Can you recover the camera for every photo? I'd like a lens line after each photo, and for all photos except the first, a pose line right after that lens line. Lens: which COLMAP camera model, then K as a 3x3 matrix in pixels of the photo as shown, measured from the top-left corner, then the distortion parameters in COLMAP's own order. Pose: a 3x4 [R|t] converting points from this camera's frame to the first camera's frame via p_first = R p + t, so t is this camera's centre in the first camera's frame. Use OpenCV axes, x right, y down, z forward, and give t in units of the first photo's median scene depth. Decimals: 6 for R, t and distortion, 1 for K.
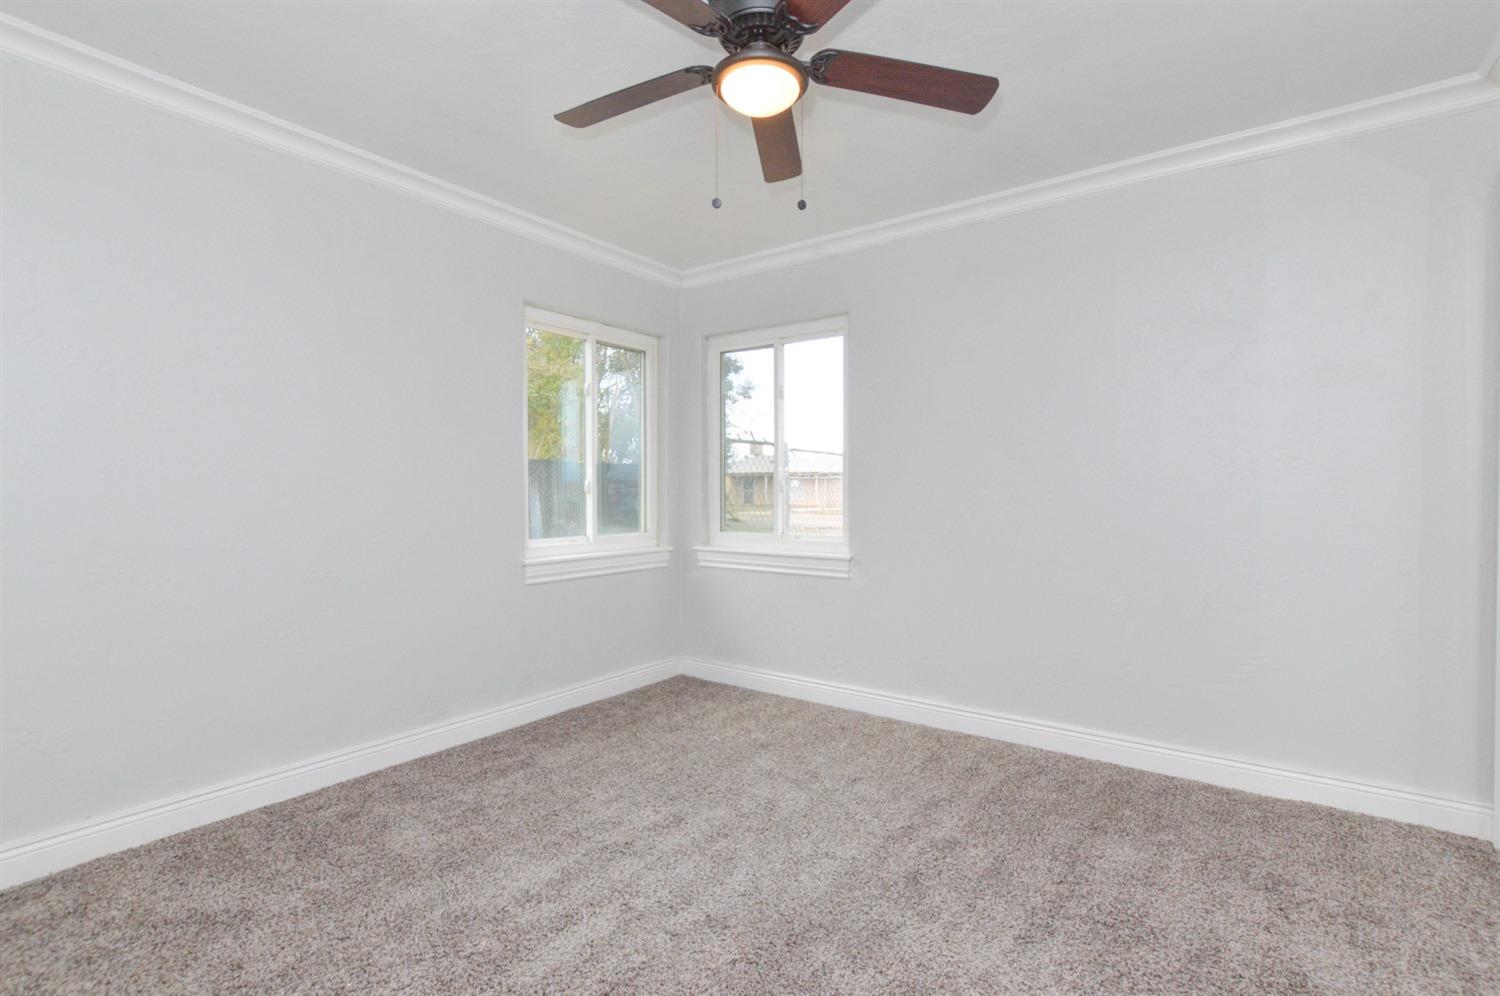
lens RADIAL K [[688.2, 0, 750.0], [0, 688.2, 498.0], [0, 0, 1]] dist [-0.016107, 0.000330]
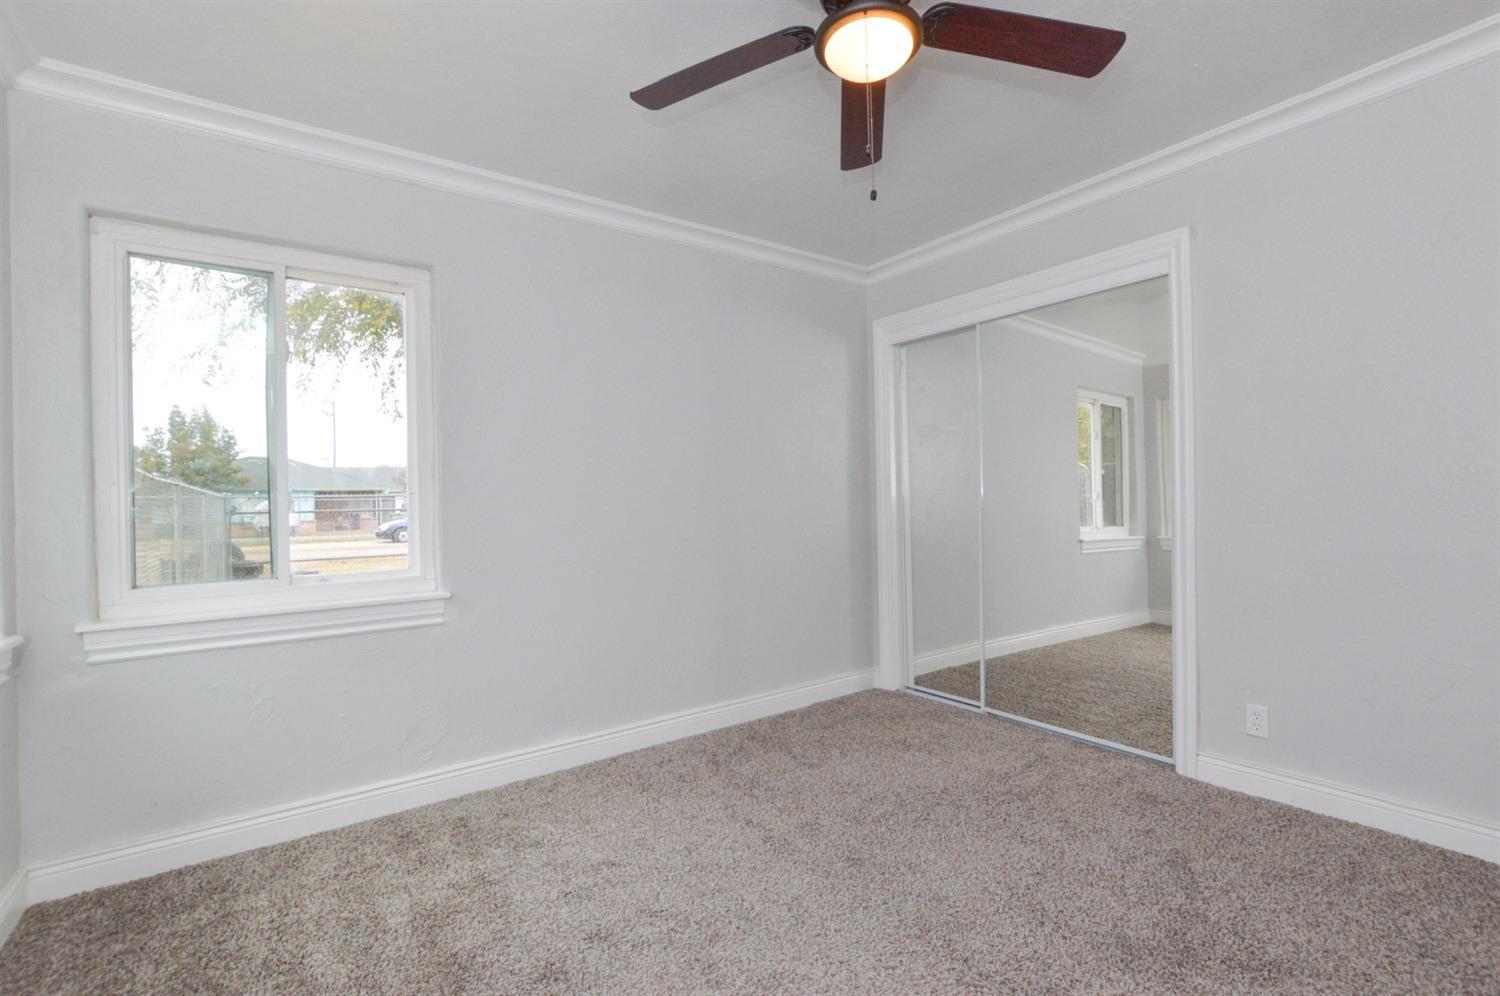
lens RADIAL K [[667.0, 0, 754.8], [0, 667.0, 499.6], [0, 0, 1]] dist [-0.017024, 0.000644]
pose [[0.305267, -0.006861, 0.952242, -0.447113], [0.031867, 0.999488, -0.003014, -0.004179], [-0.951733, 0.031265, 0.305329, 0.463562]]
